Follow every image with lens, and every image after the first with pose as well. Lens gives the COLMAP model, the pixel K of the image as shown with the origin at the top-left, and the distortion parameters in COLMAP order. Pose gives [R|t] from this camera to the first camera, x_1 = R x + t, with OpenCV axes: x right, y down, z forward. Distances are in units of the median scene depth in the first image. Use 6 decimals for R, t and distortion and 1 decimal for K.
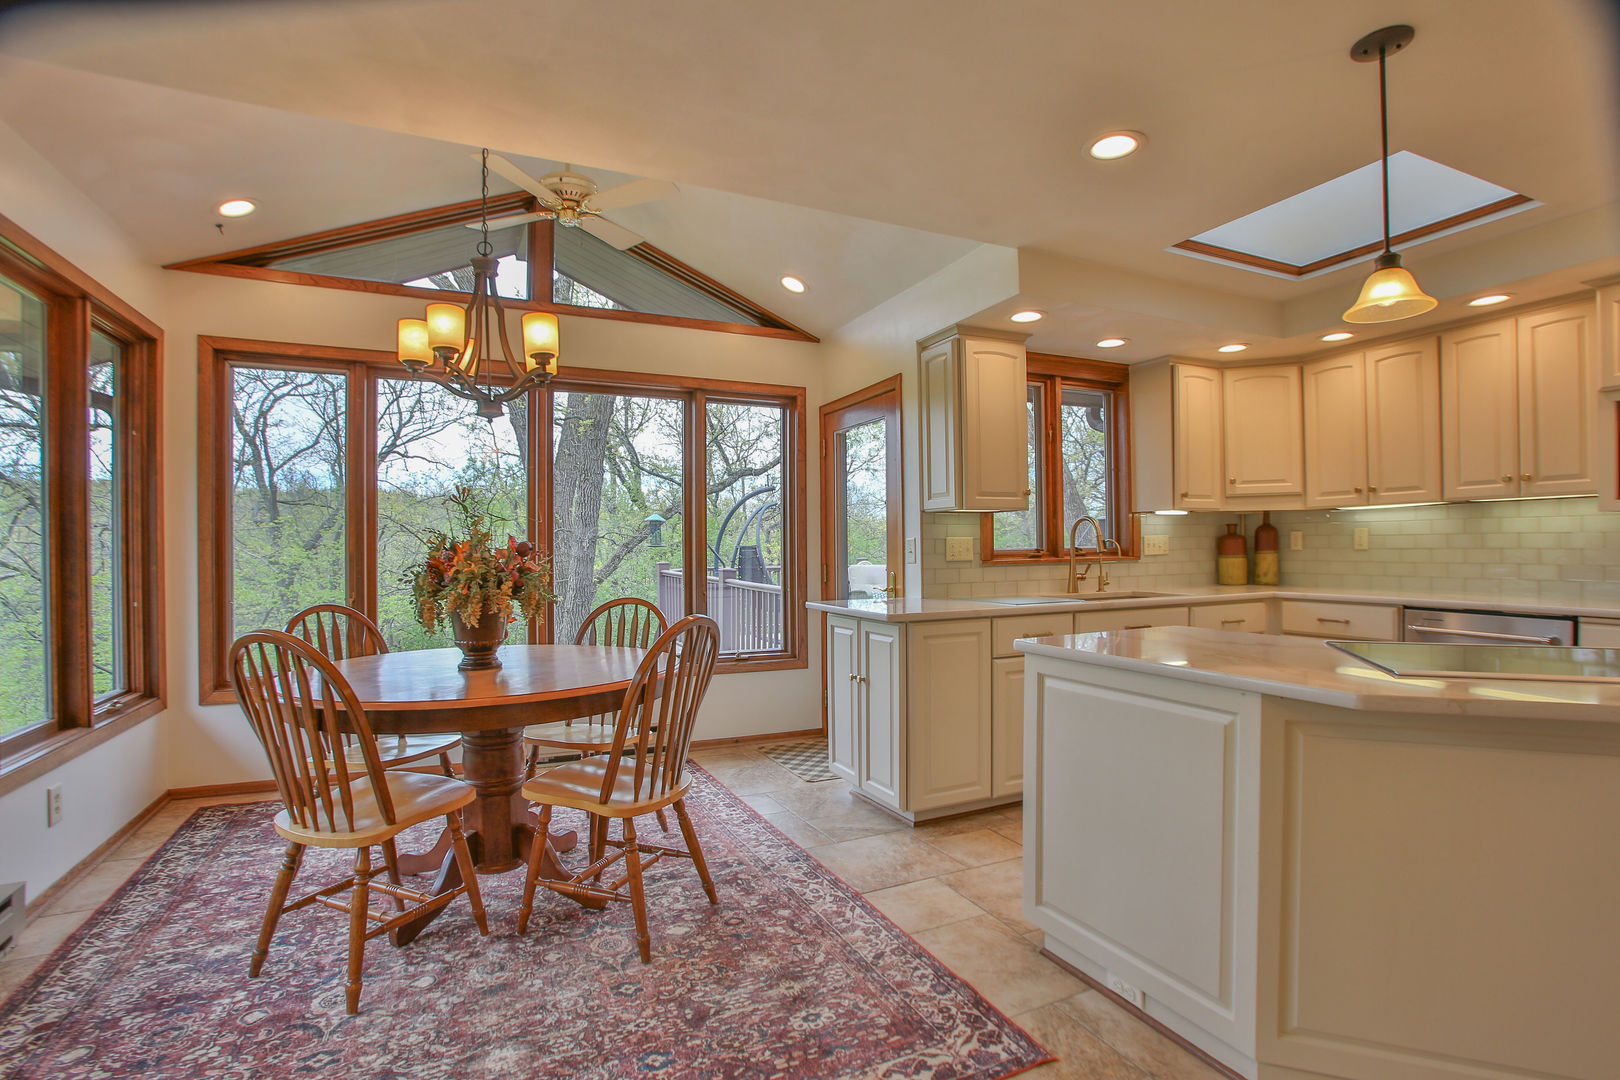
lens RADIAL K [[776.3, 0, 815.8], [0, 776.3, 550.3], [0, 0, 1]] dist [-0.079258, 0.031118]
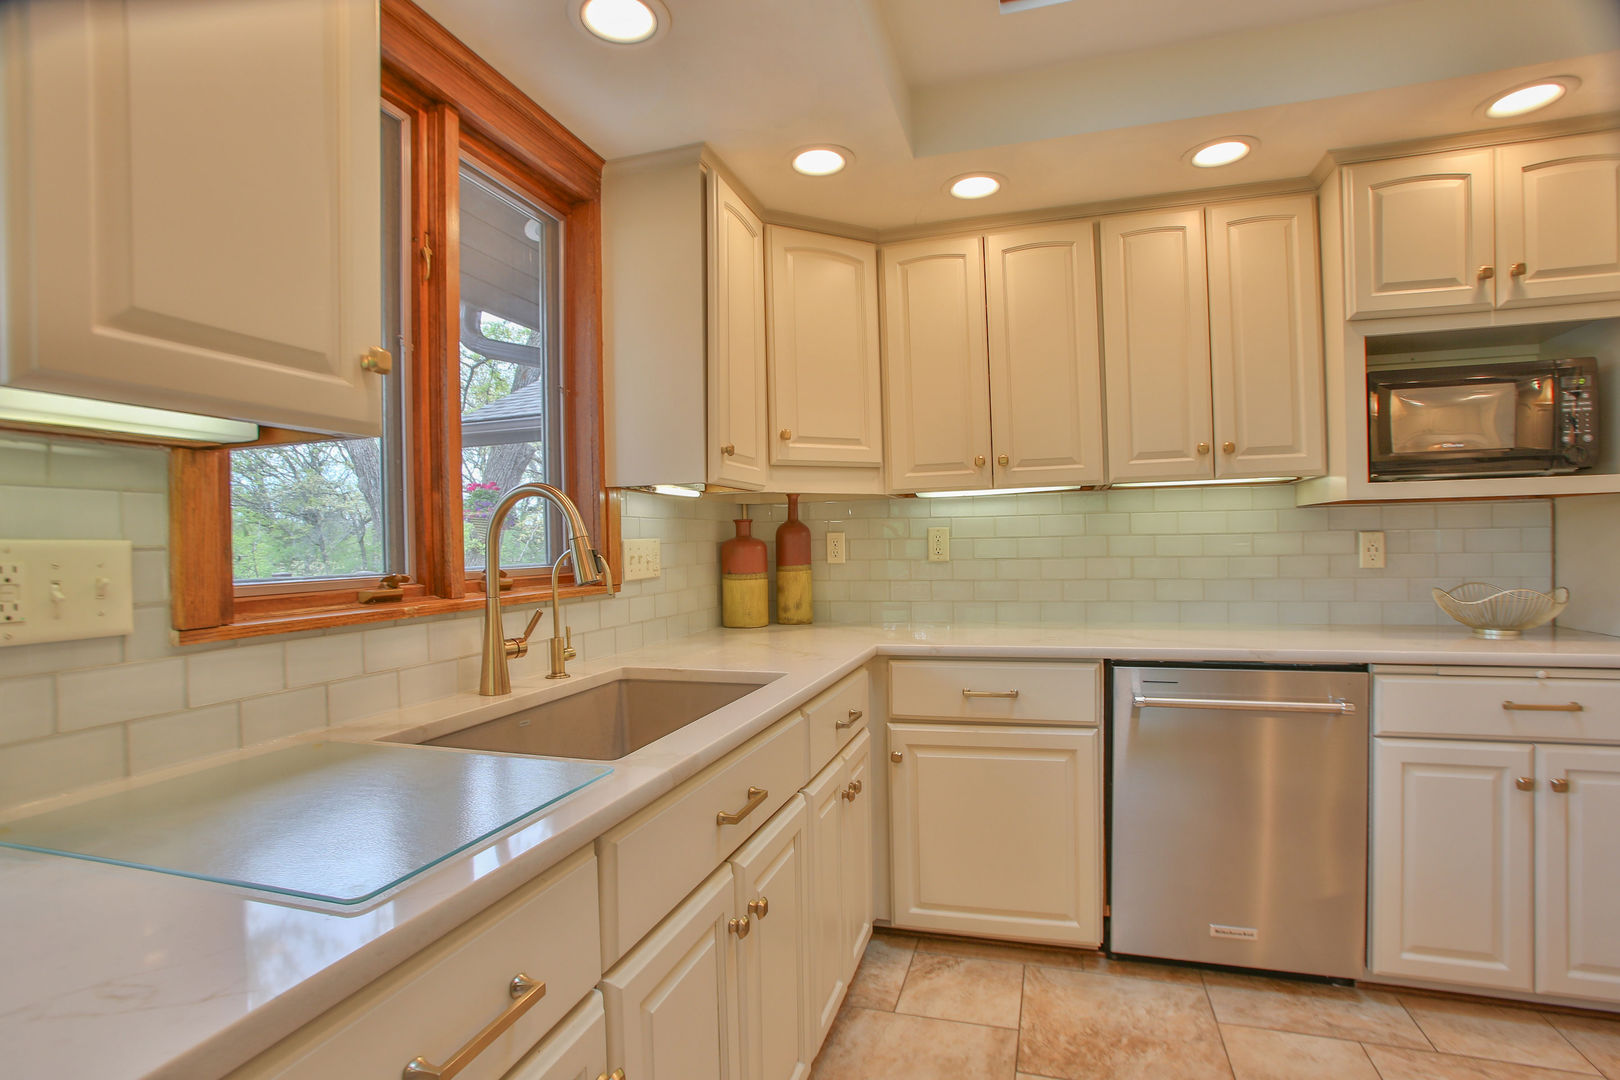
lens RADIAL K [[795.5, 0, 814.1], [0, 795.5, 548.9], [0, 0, 1]] dist [-0.078505, 0.037878]
pose [[0.670741, -0.005576, 0.741670, 0.168298], [0.017916, 0.999802, -0.008686, -0.007849], [-0.741475, 0.019114, 0.670708, 0.672256]]
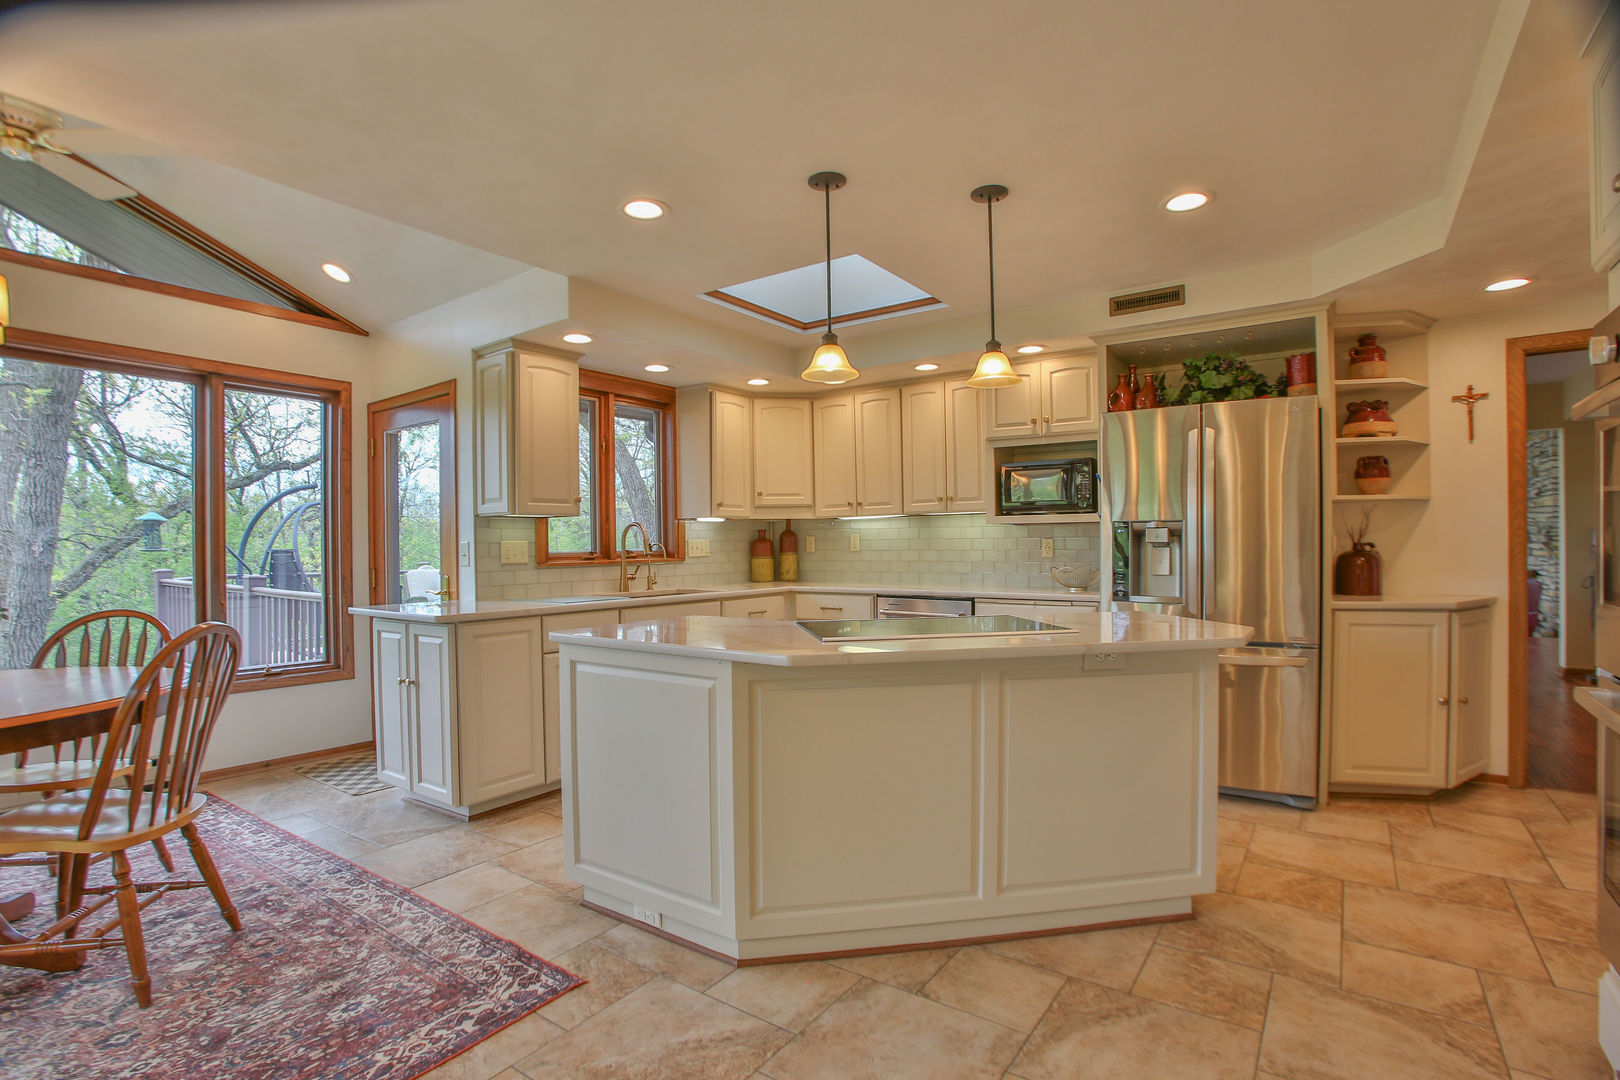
lens RADIAL K [[776.3, 0, 815.8], [0, 776.3, 550.3], [0, 0, 1]] dist [-0.079258, 0.031118]
pose [[0.864479, -0.002770, 0.502662, 0.016886], [0.005117, 0.999981, -0.003289, 0.001542], [-0.502643, 0.005415, 0.864477, -0.099197]]
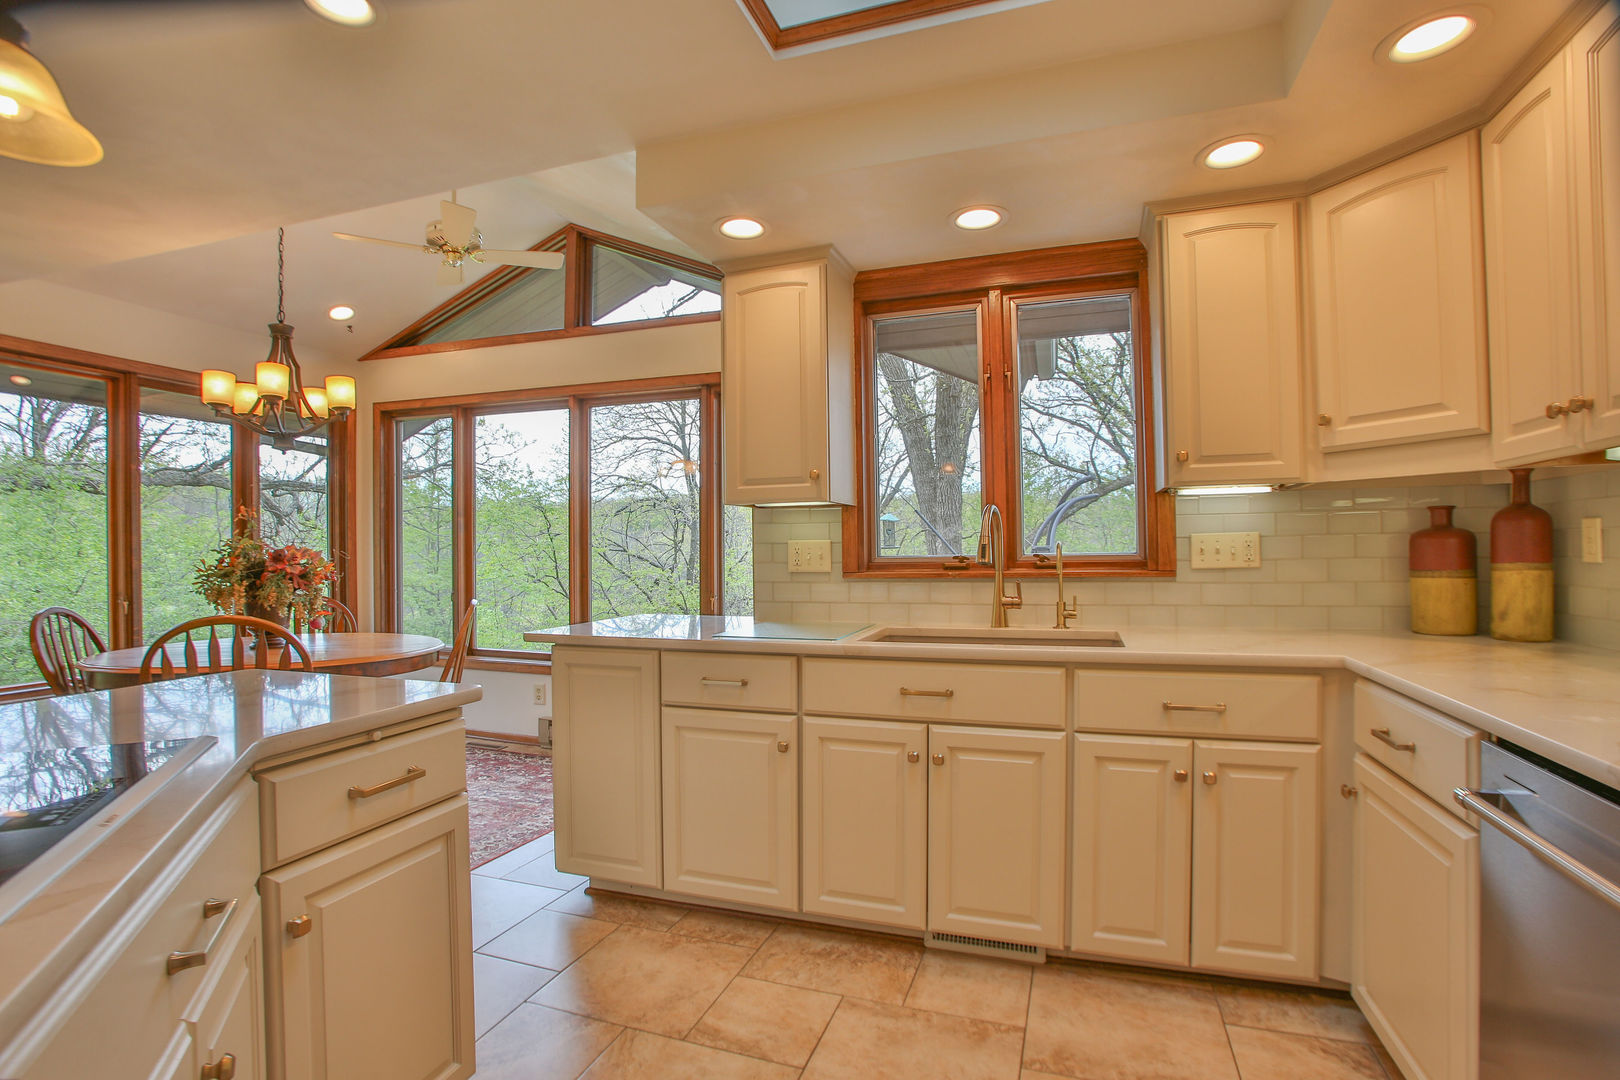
lens RADIAL K [[776.3, 0, 815.8], [0, 776.3, 550.3], [0, 0, 1]] dist [-0.079258, 0.031118]
pose [[0.718394, 0.004179, -0.695624, 0.707728], [0.001275, 0.999972, 0.007325, -0.012769], [0.695636, -0.006149, 0.718369, 0.466014]]
